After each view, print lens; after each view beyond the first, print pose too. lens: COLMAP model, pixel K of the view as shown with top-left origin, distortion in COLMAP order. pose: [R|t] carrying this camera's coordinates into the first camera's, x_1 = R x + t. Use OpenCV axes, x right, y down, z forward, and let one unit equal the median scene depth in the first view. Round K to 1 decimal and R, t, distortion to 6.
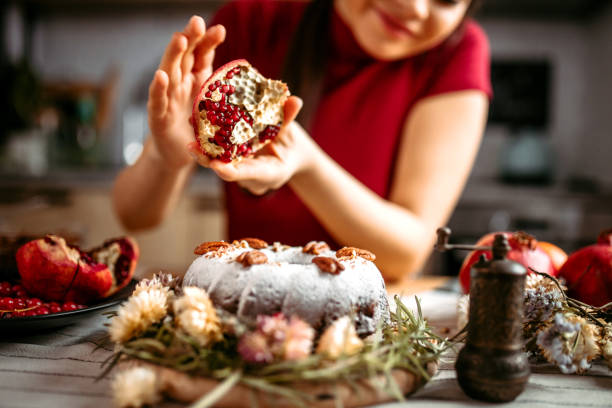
lens RADIAL K [[576.6, 0, 294.6], [0, 576.6, 215.1], [0, 0, 1]] dist [-0.017330, -0.000184]
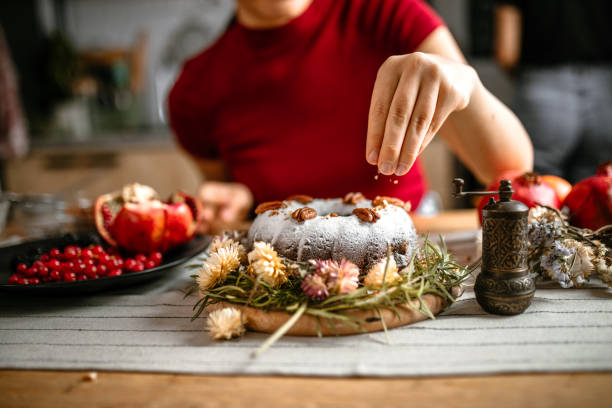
lens RADIAL K [[551.9, 0, 306.0], [0, 551.9, 204.0], [0, 0, 1]] dist [-0.010969, 0.002701]
pose [[0.996472, -0.076607, -0.034268, -0.028833], [0.079357, 0.992973, 0.087785, -0.052008], [0.027302, -0.090195, 0.995550, -0.179349]]
